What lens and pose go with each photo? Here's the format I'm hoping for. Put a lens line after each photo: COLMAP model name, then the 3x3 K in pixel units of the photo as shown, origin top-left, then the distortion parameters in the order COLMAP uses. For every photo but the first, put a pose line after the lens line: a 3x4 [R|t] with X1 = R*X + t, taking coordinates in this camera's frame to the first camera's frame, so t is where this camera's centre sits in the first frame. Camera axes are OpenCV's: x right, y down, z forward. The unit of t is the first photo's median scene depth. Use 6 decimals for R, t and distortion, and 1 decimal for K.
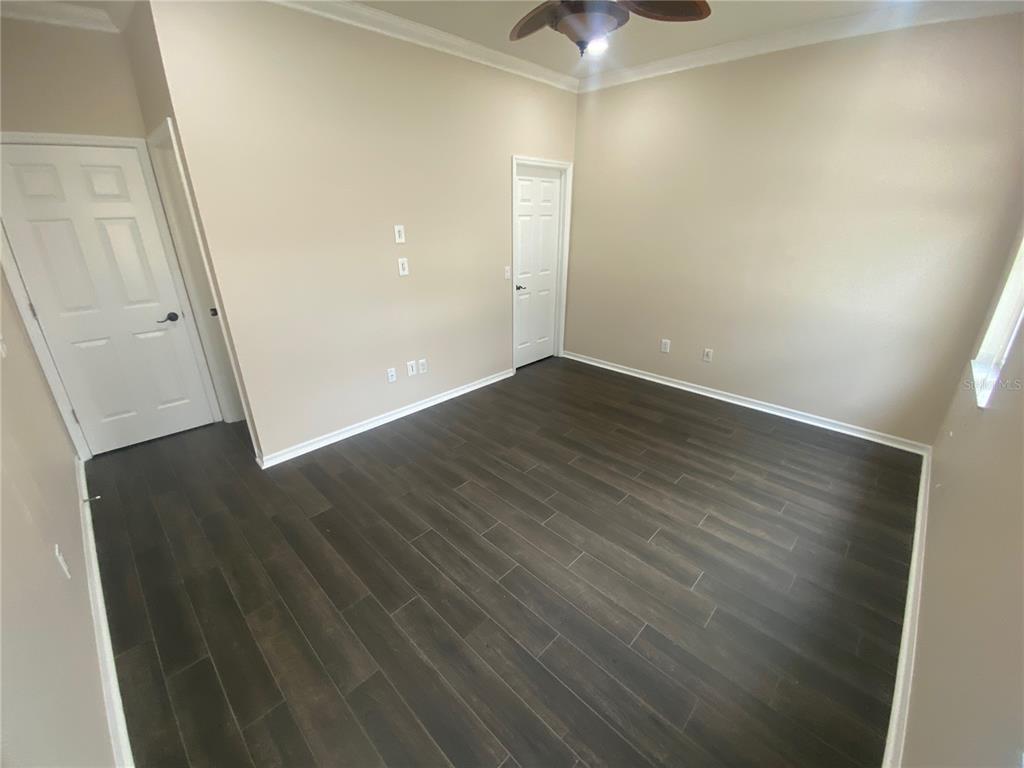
lens RADIAL K [[416.6, 0, 512.0], [0, 416.6, 384.0], [0, 0, 1]] dist [0.002686, -0.000117]
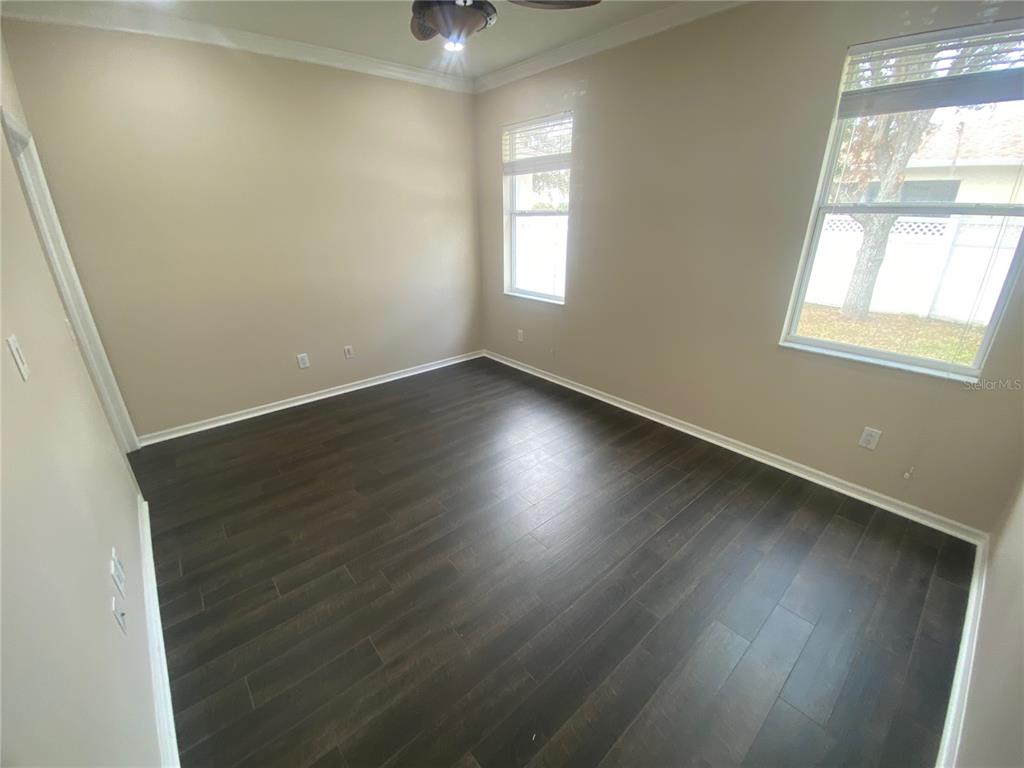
lens RADIAL K [[416.6, 0, 512.0], [0, 416.6, 384.0], [0, 0, 1]] dist [0.002686, -0.000117]
pose [[0.075724, -0.369925, 0.925970, -0.613212], [0.381077, 0.868881, 0.315954, -0.219090], [-0.921437, 0.328940, 0.206765, 0.565964]]
